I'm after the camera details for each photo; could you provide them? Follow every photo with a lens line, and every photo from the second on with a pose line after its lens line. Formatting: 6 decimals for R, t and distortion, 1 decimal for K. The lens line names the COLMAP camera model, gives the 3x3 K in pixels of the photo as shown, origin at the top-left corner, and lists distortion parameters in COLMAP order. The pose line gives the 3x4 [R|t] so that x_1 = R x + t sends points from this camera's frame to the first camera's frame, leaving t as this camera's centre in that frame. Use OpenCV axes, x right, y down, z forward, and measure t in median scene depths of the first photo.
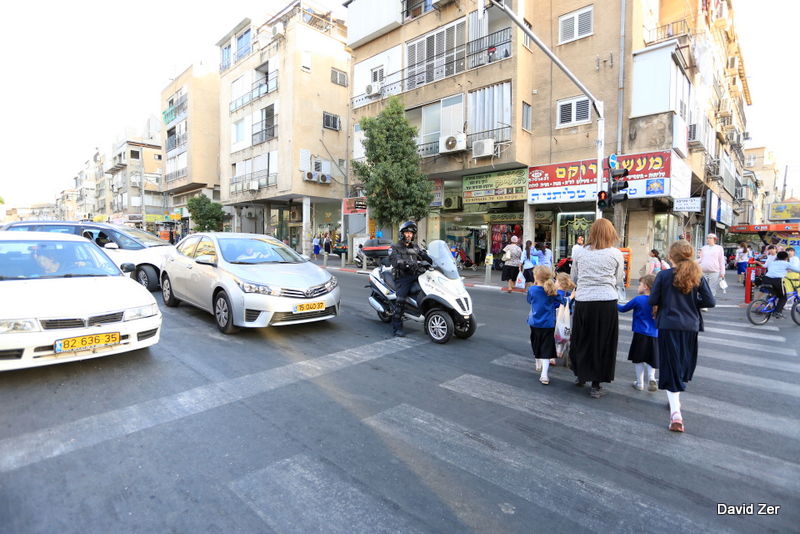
lens RADIAL K [[391.8, 0, 399.8], [0, 391.8, 268.3], [0, 0, 1]] dist [-0.038689, 0.006824]
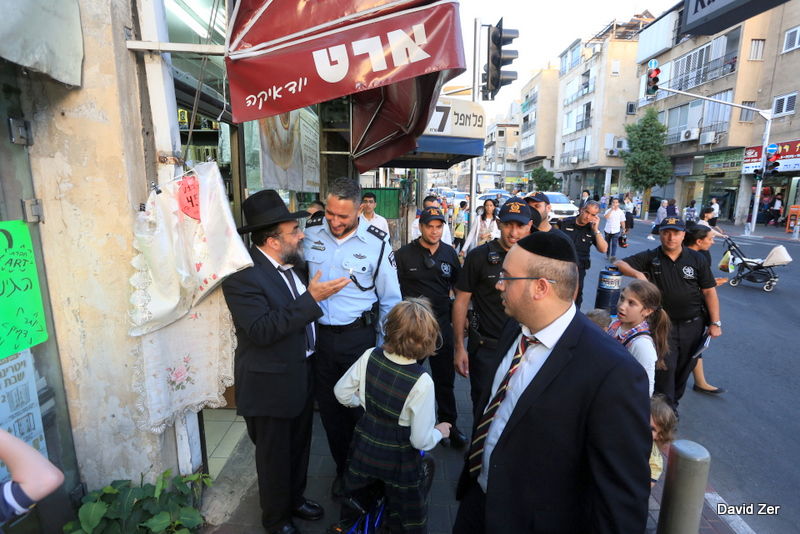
lens RADIAL K [[391.8, 0, 399.6], [0, 391.8, 267.0], [0, 0, 1]] dist [-0.038689, 0.006824]
pose [[0.671836, 0.122928, -0.730428, 0.313210], [-0.040496, 0.990753, 0.129492, 0.024907], [0.739592, -0.057417, 0.670601, -0.508843]]
